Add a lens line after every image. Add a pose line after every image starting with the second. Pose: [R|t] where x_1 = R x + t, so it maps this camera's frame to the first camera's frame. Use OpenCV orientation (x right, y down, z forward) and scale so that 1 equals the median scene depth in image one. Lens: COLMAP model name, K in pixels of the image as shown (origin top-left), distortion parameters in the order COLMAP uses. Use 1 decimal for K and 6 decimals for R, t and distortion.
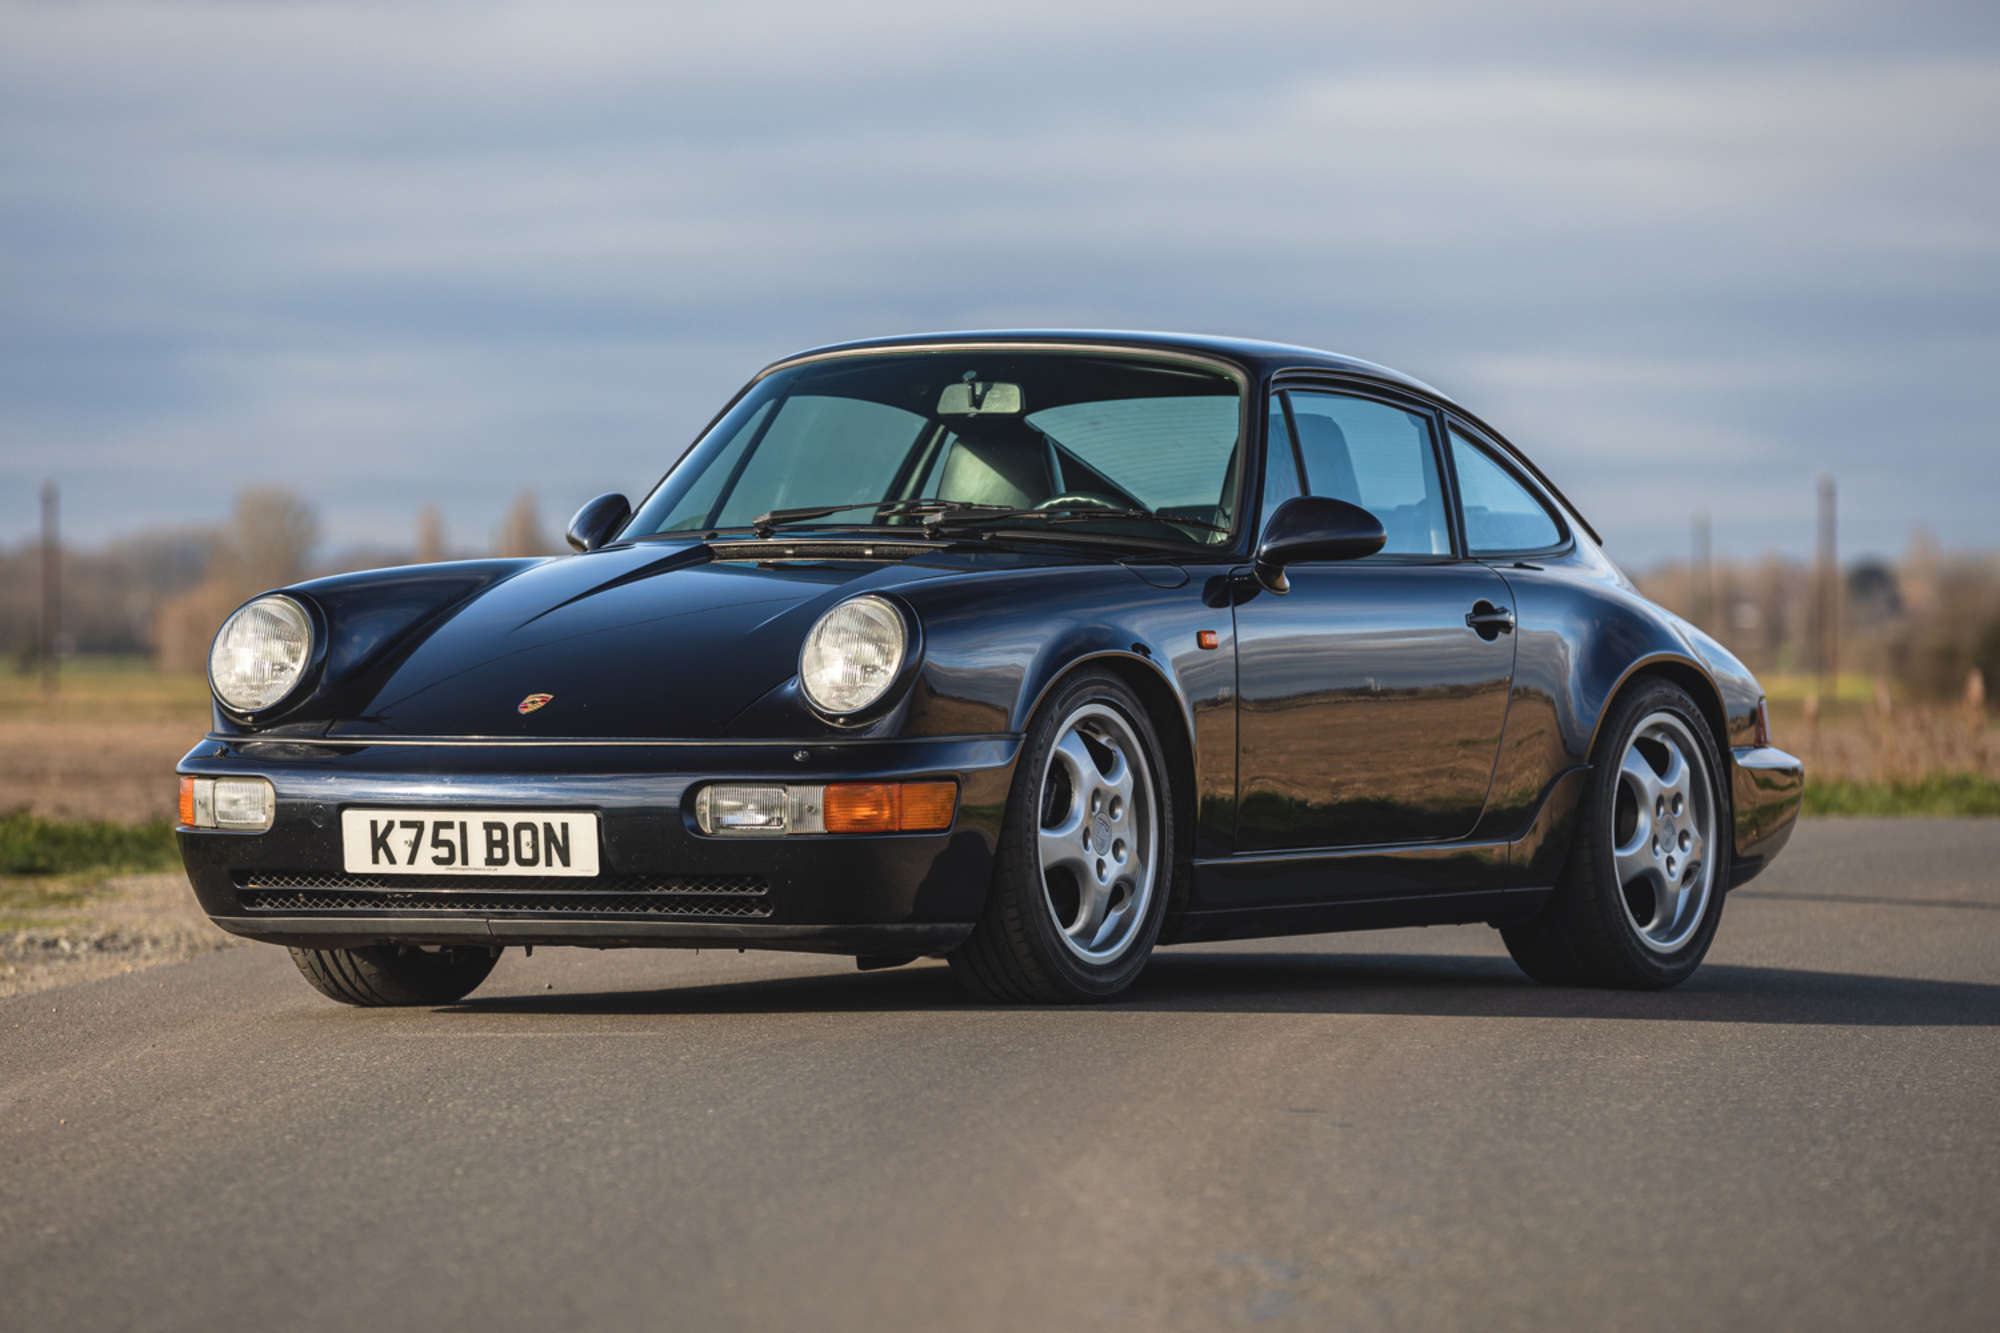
lens RADIAL K [[11610.7, 0, 1000.0], [0, 11610.7, 666.5], [0, 0, 1]] dist [1.622121, -7.478599]
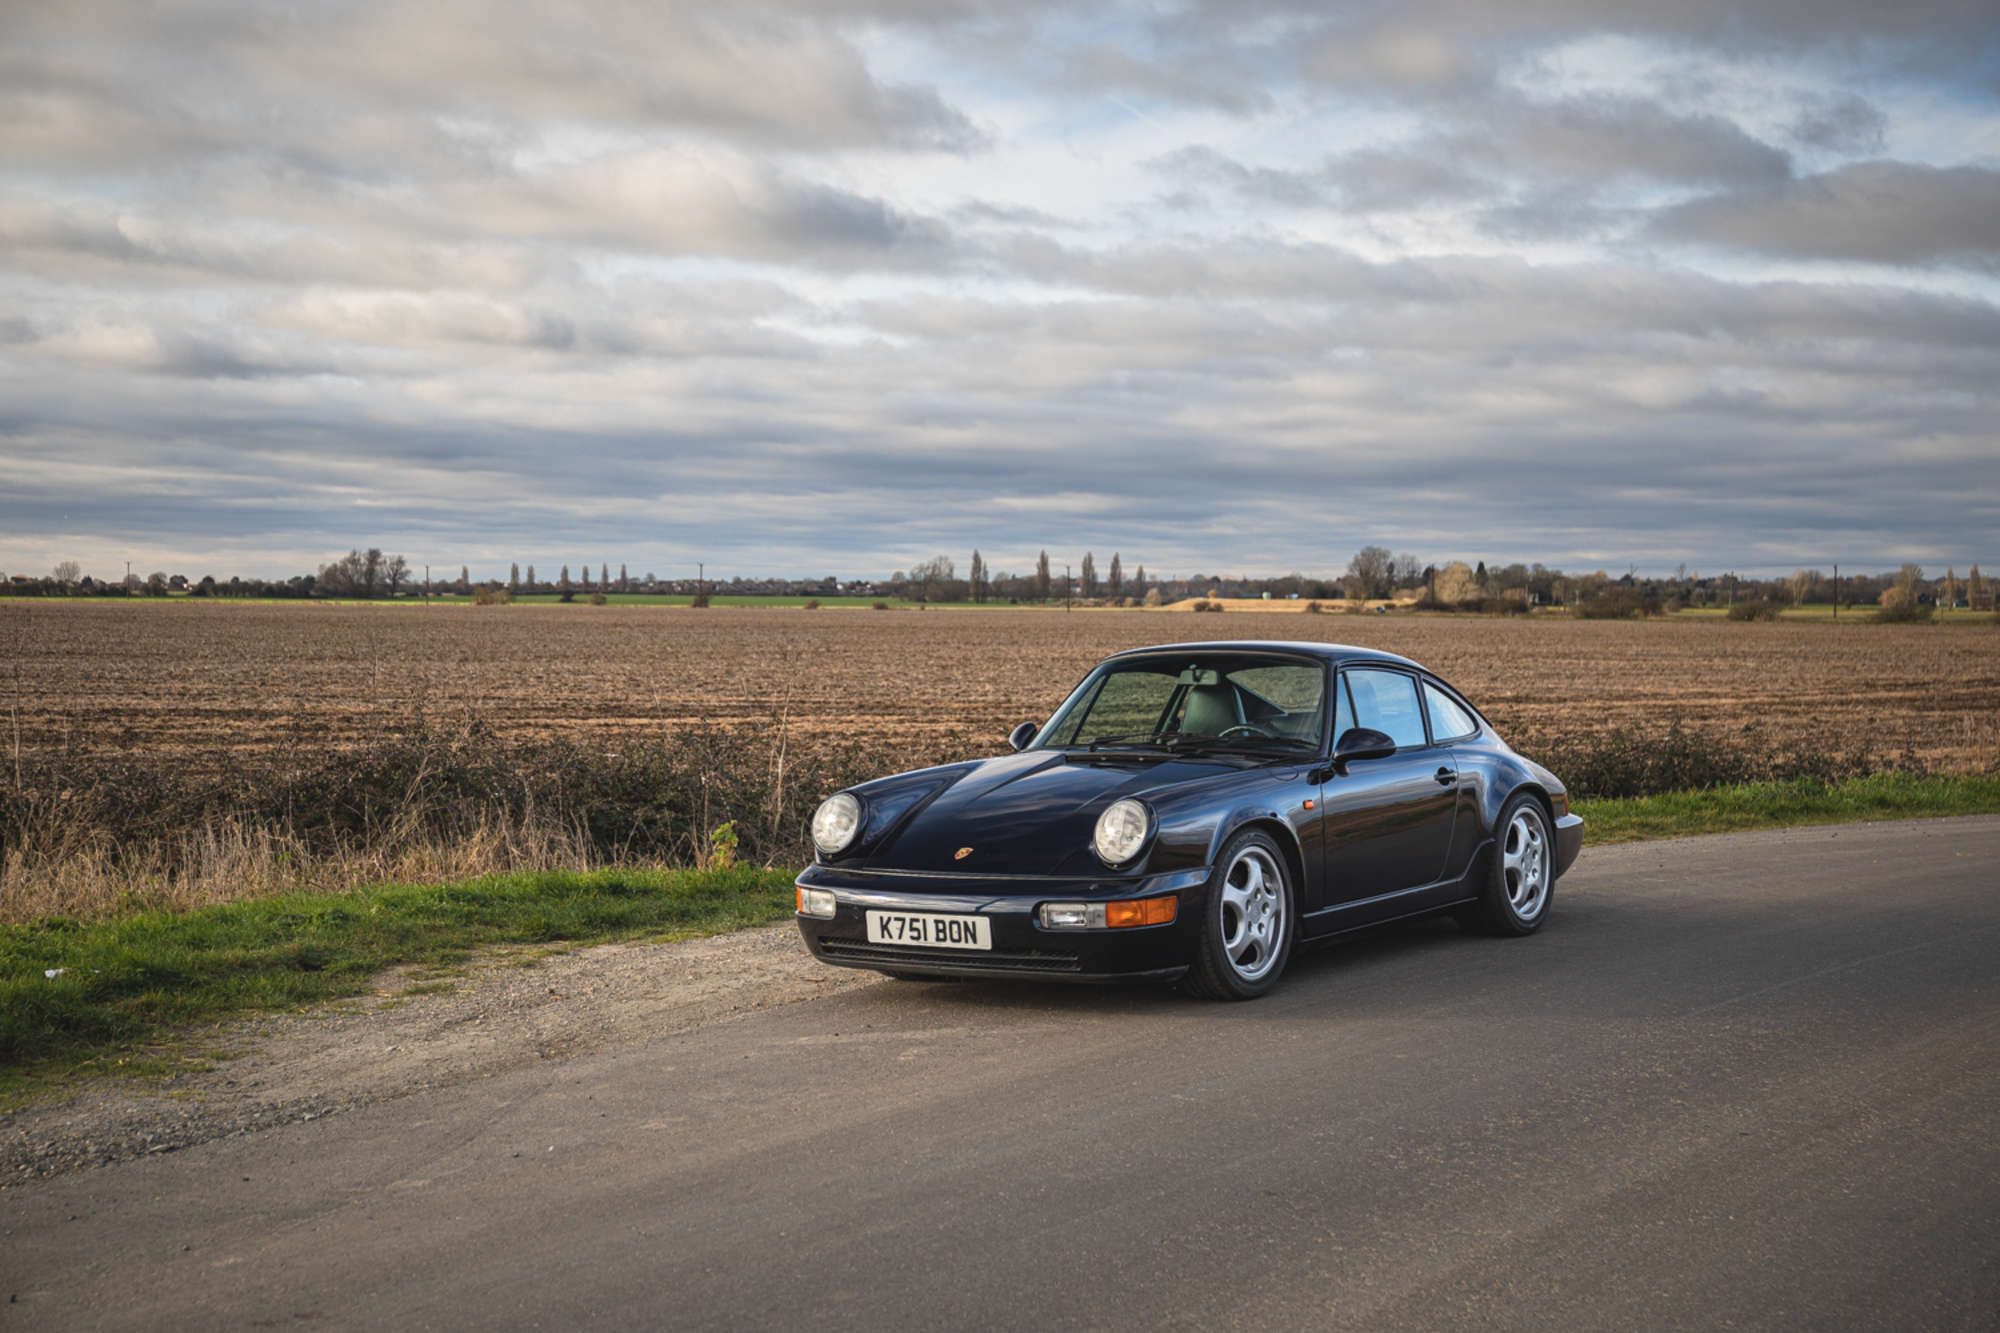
lens RADIAL K [[2828.6, 0, 1000.0], [0, 2828.6, 666.5], [0, 0, 1]] dist [0.004832, -0.003310]
pose [[0.994891, -0.021771, -0.098579, 0.014028], [0.022493, 0.999728, 0.006219, -0.031418], [0.098417, -0.008404, 0.995110, 0.530325]]
